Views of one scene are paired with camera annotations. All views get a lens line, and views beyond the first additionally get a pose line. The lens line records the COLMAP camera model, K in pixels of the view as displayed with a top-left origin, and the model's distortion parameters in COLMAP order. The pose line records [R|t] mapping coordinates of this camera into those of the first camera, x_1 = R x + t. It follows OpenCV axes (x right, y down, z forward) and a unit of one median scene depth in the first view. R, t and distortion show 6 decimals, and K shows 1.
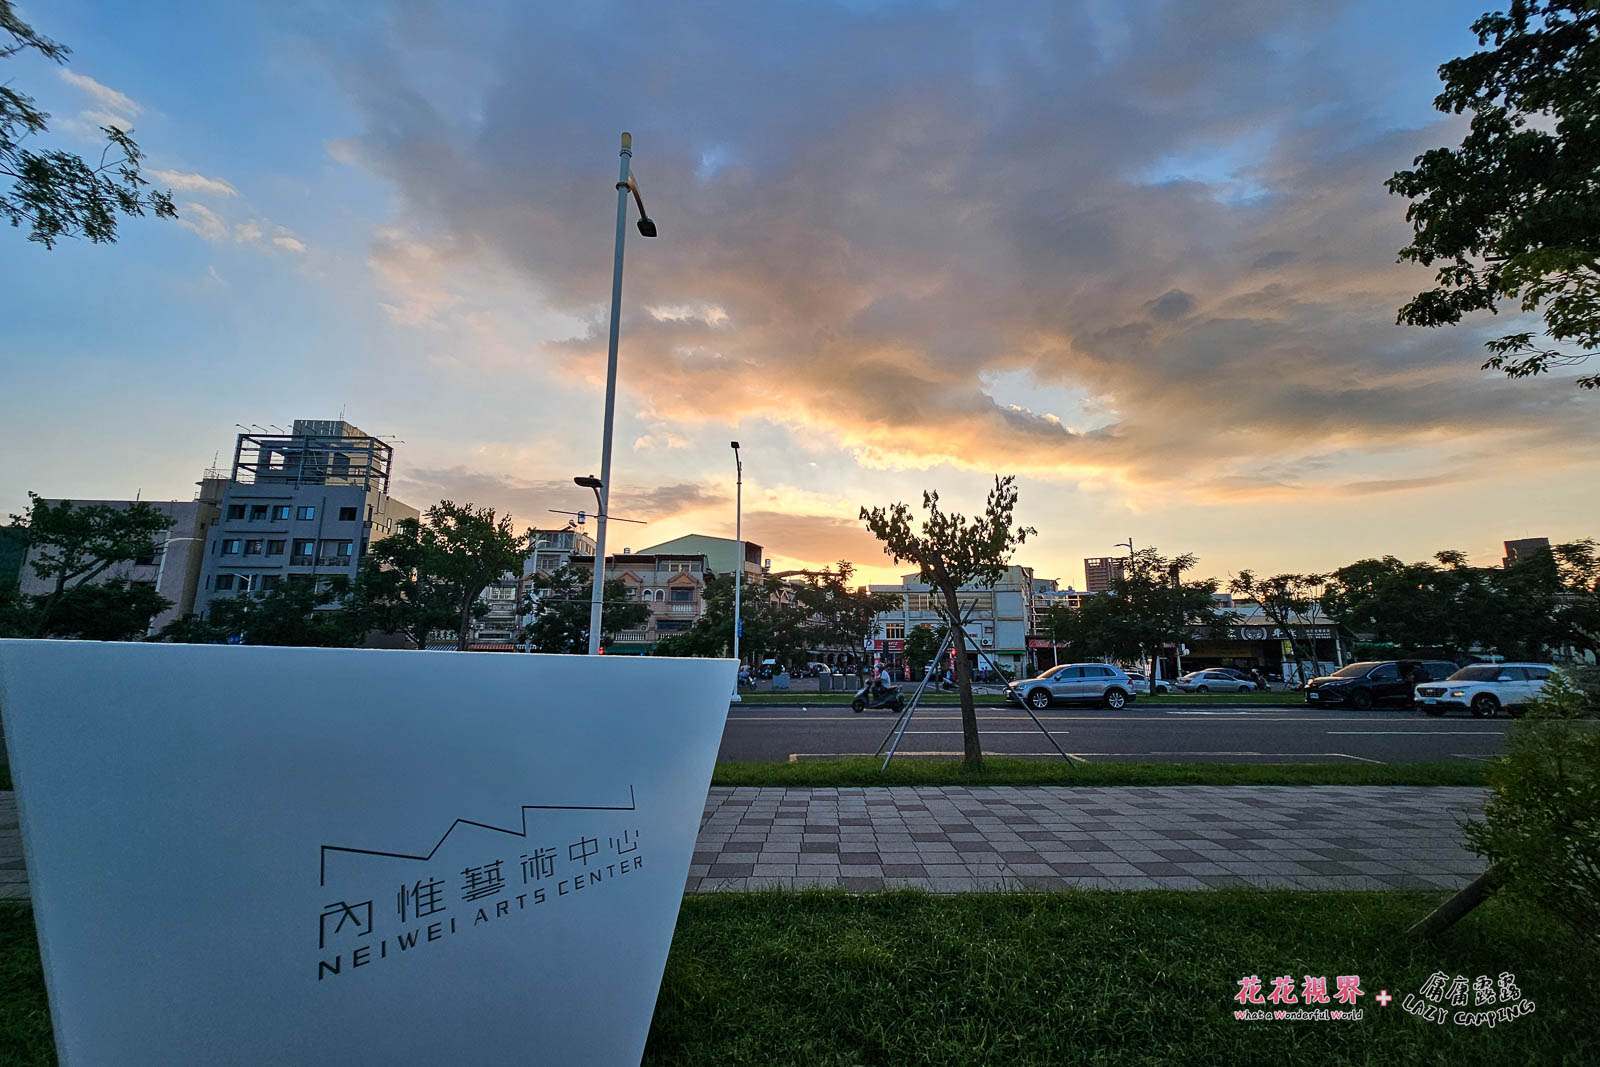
lens RADIAL K [[632.3, 0, 800.0], [0, 632.3, 533.5], [0, 0, 1]] dist [-0.008959, 0.000020]
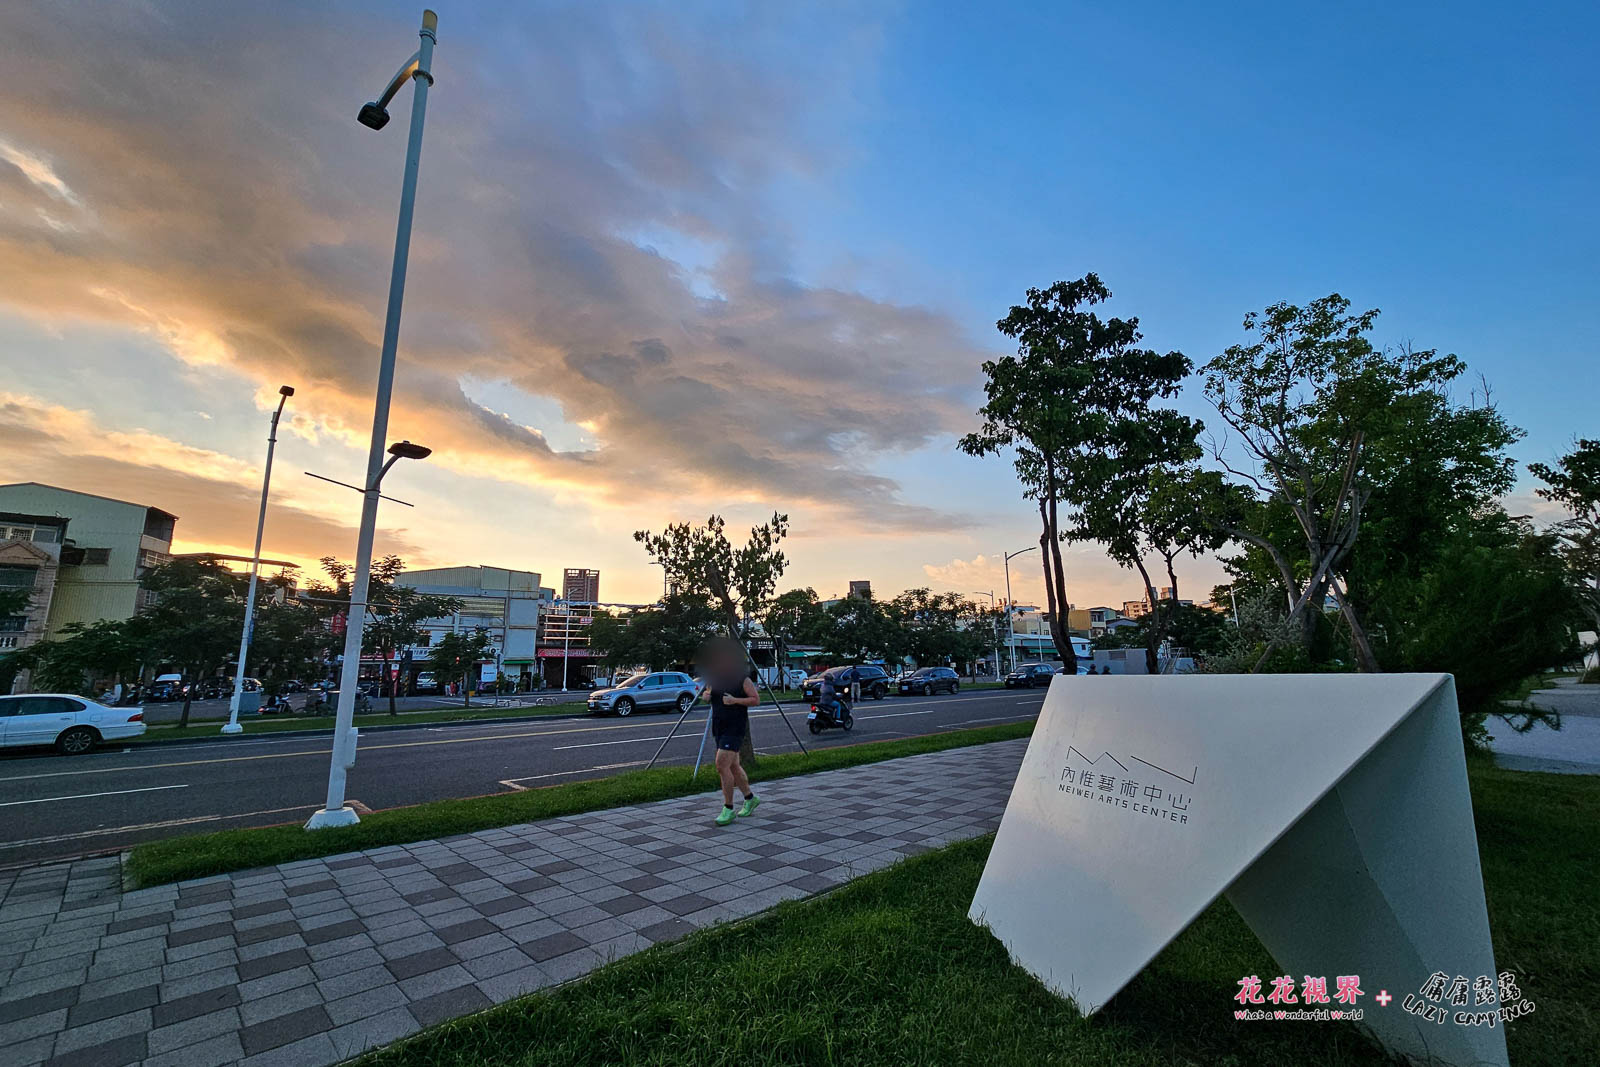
lens RADIAL K [[632.3, 0, 800.0], [0, 632.3, 533.5], [0, 0, 1]] dist [-0.008959, 0.000020]
pose [[0.742960, 0.121676, 0.658184, -0.341951], [-0.112503, 0.992049, -0.056402, 0.006717], [-0.659813, -0.032144, 0.750742, 0.073715]]
